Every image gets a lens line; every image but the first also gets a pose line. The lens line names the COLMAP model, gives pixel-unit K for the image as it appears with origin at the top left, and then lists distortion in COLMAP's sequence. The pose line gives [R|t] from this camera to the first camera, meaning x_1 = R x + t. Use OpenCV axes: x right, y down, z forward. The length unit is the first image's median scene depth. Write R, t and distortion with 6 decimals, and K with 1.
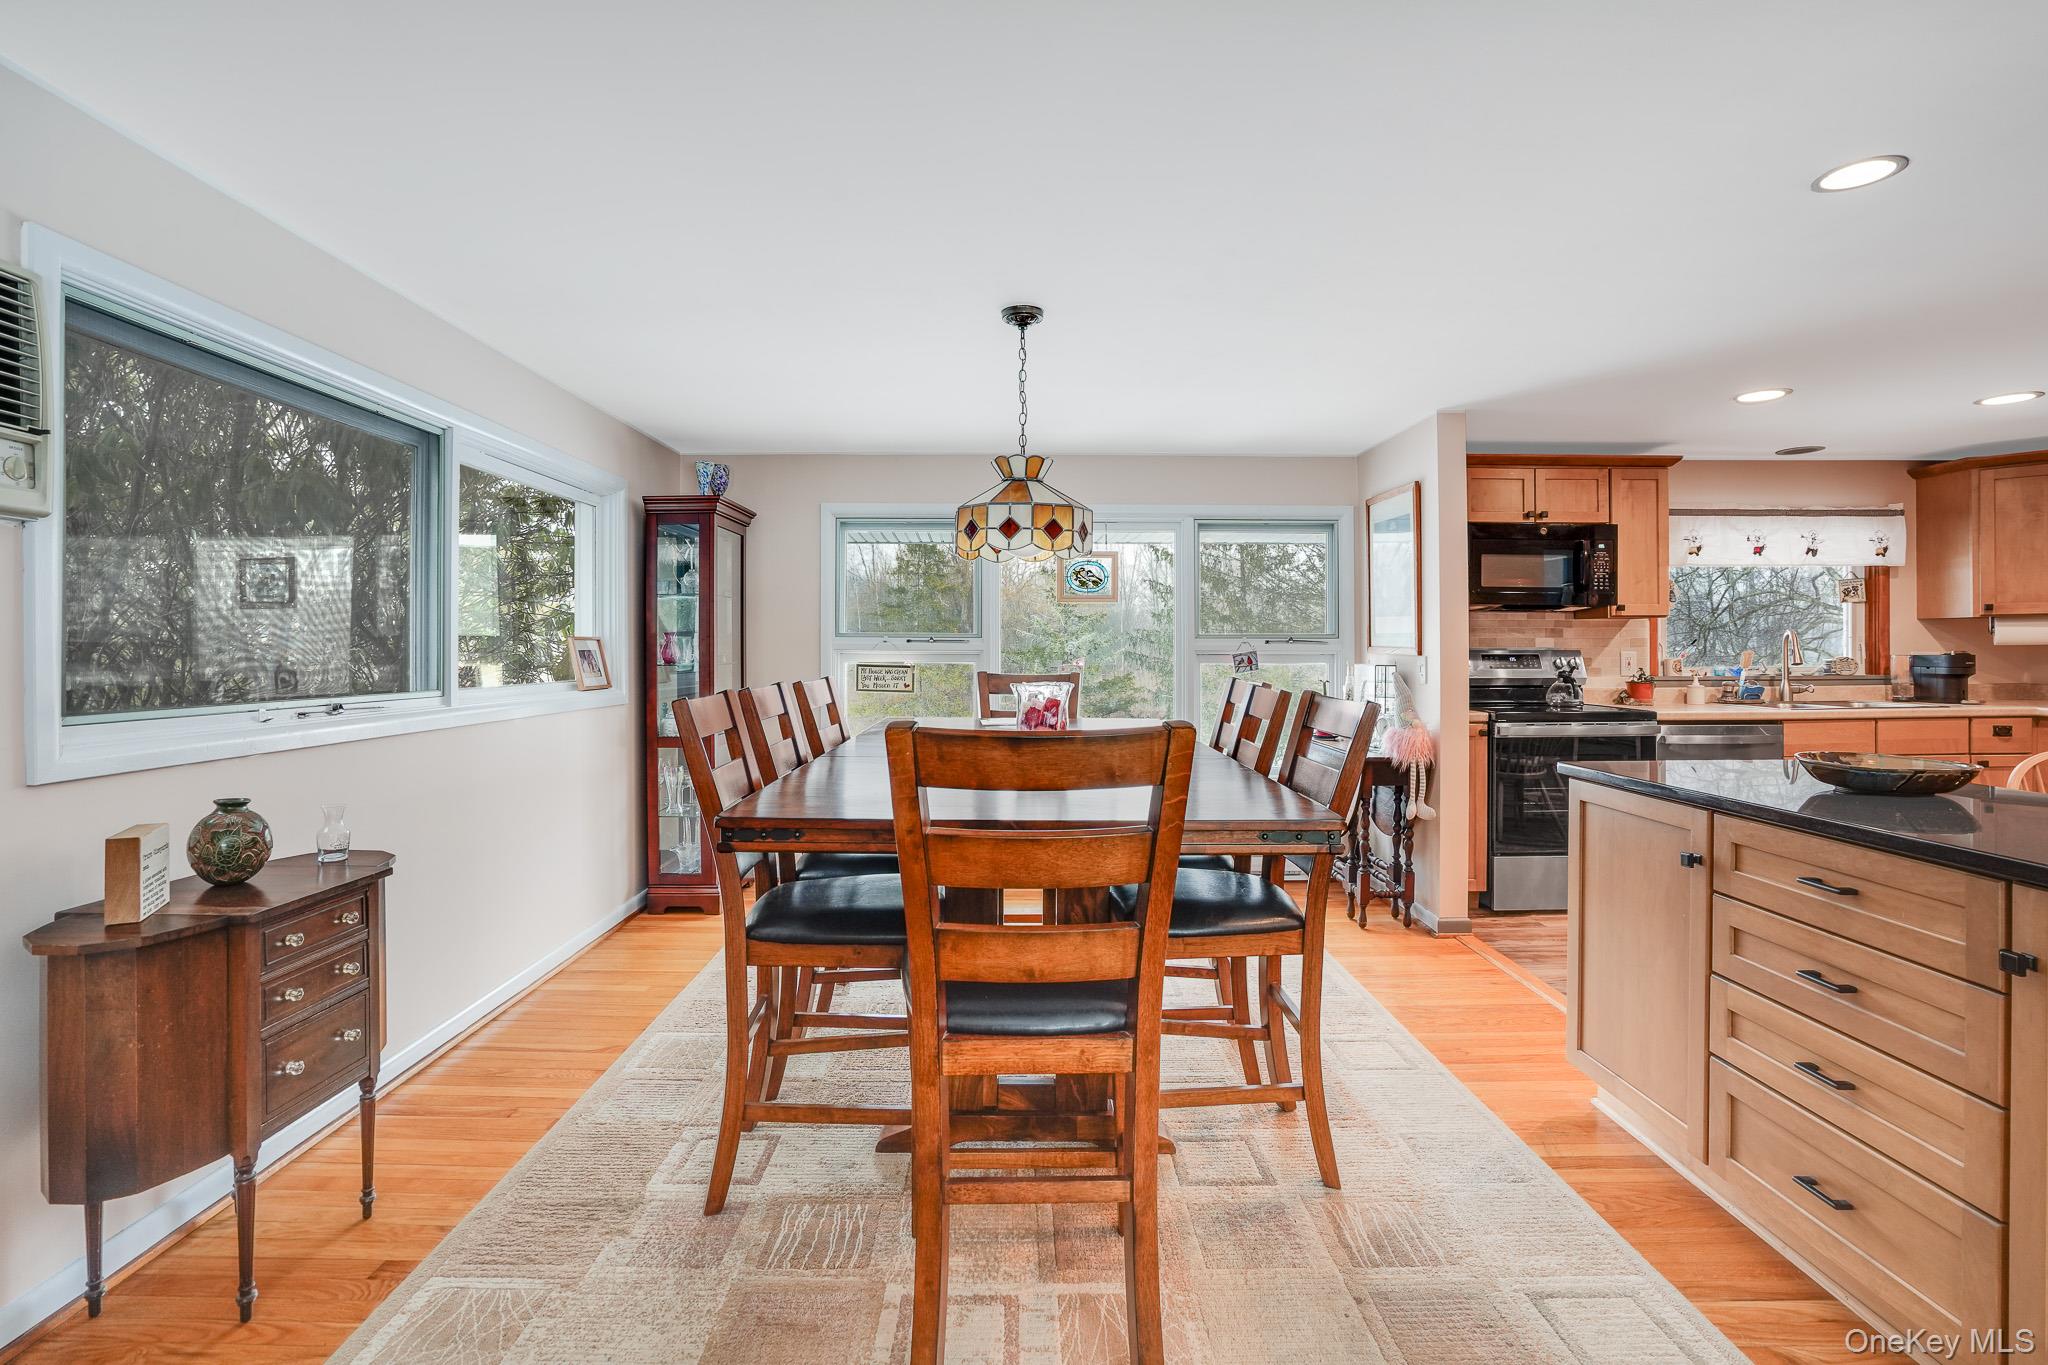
lens RADIAL K [[967.7, 0, 1025.0], [0, 967.7, 663.6], [0, 0, 1]] dist [-0.032387, 0.001885]
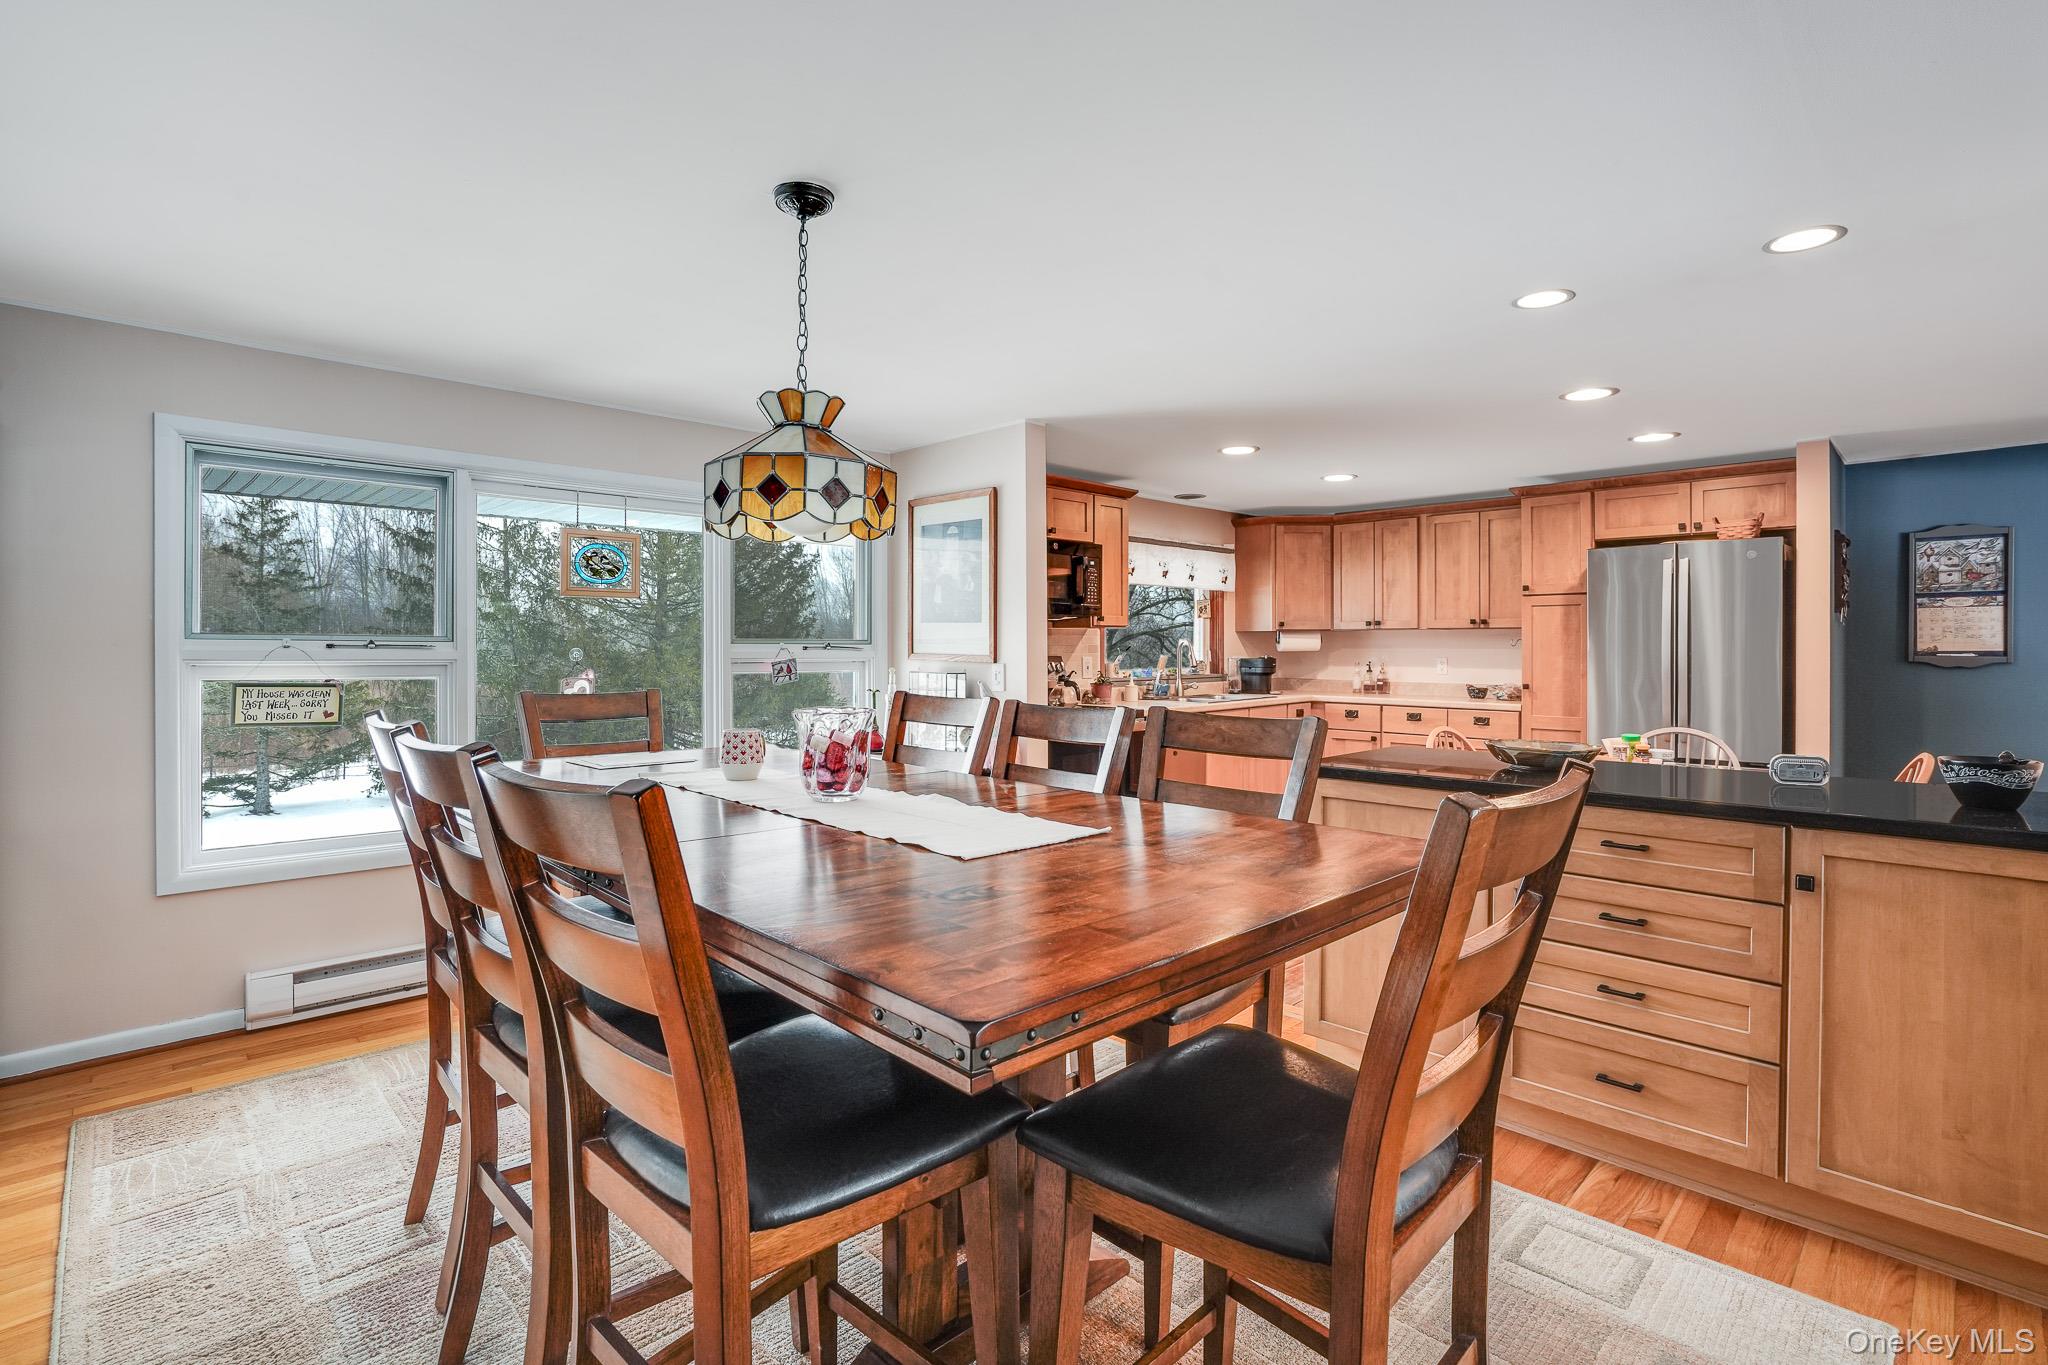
lens RADIAL K [[967.7, 0, 1027.5], [0, 967.7, 672.1], [0, 0, 1]] dist [-0.032387, 0.001885]
pose [[0.724115, -0.014911, 0.689518, -0.228451], [0.009725, 0.999888, 0.011410, -0.008725], [-0.689610, -0.001557, 0.724179, 0.220439]]
